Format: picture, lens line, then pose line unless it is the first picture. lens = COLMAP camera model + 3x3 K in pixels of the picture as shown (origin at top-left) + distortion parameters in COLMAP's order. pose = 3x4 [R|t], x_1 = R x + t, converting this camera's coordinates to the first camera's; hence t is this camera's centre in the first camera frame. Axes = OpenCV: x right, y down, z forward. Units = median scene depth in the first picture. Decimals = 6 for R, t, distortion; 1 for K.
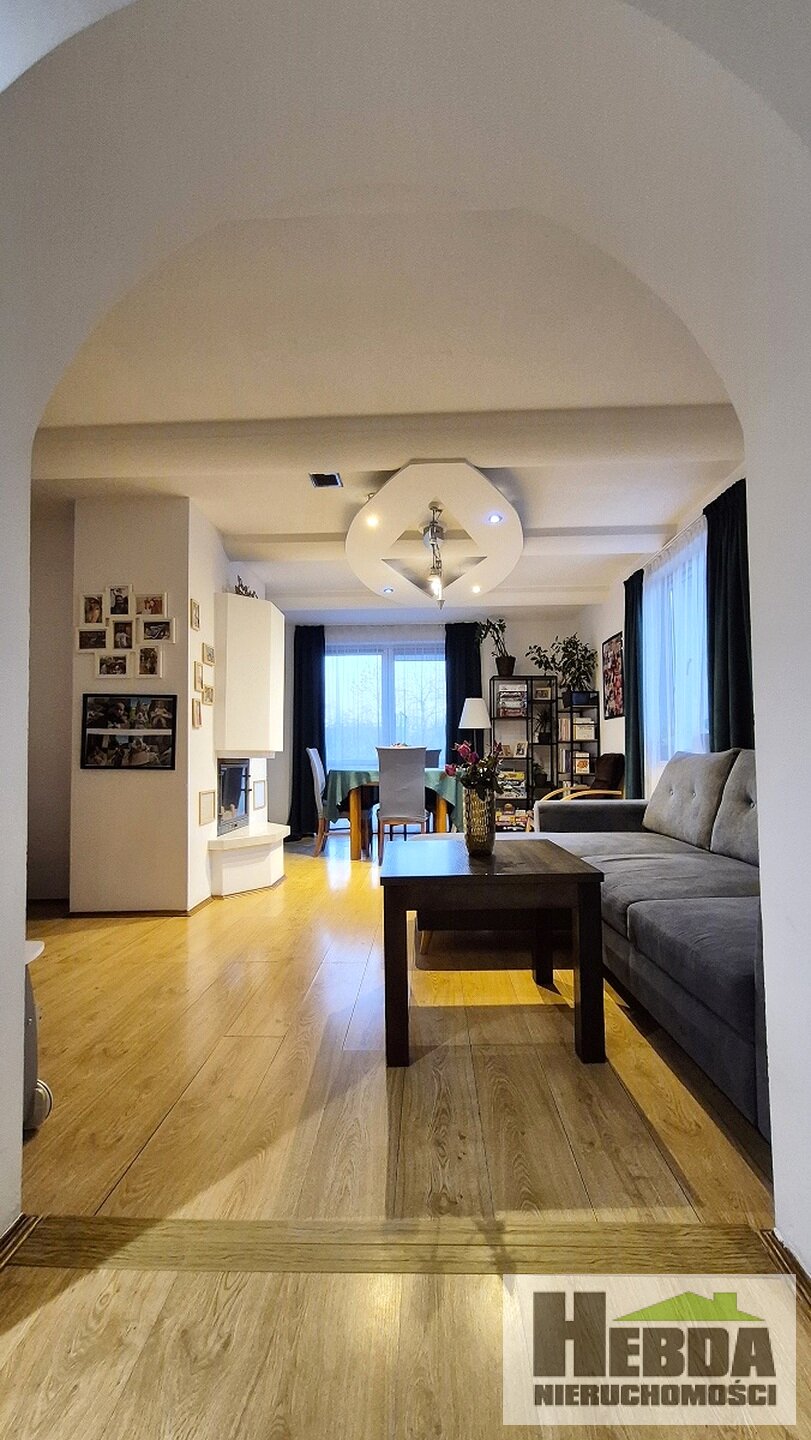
lens RADIAL K [[566.3, 0, 415.5], [0, 566.3, 731.2], [0, 0, 1]] dist [-0.003516, -0.001700]
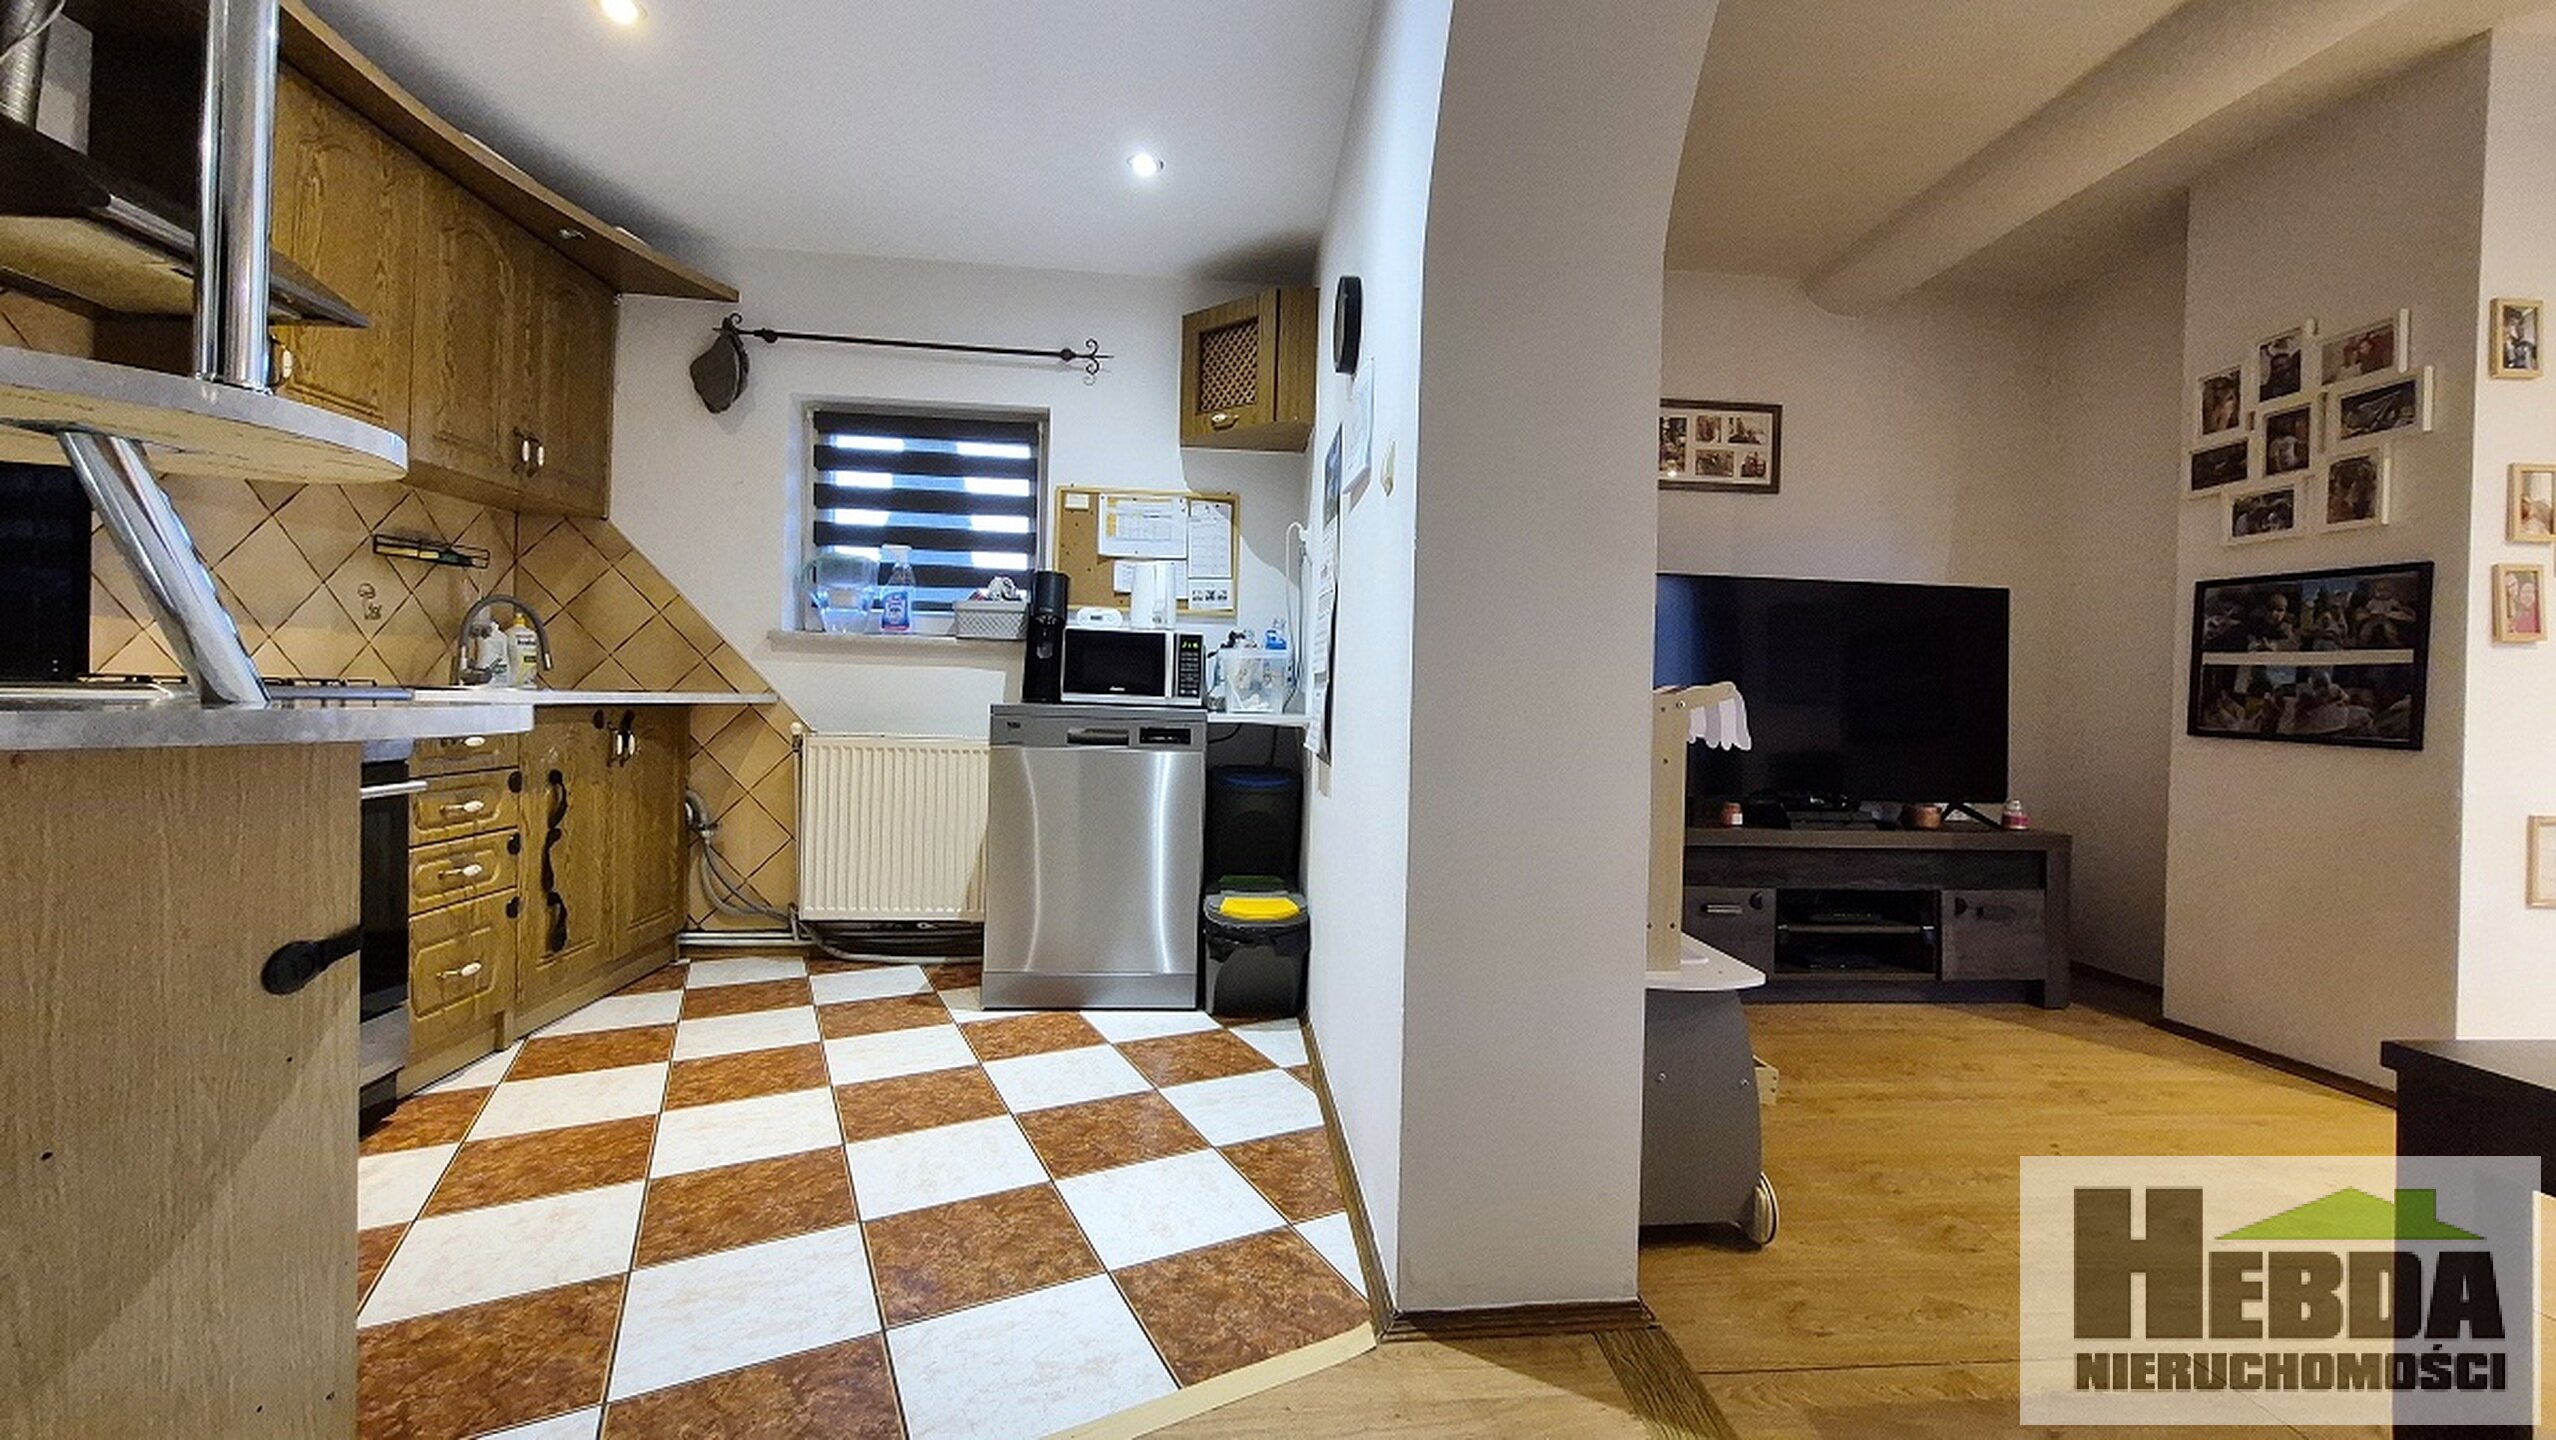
lens RADIAL K [[1005.3, 0, 1297.6], [0, 1005.3, 700.4], [0, 0, 1]] dist [-0.003516, -0.001700]
pose [[0.091726, 0.018020, -0.995621, 0.201118], [0.019014, 0.999622, 0.019844, 0.003830], [0.995603, -0.020751, 0.091349, 0.147017]]
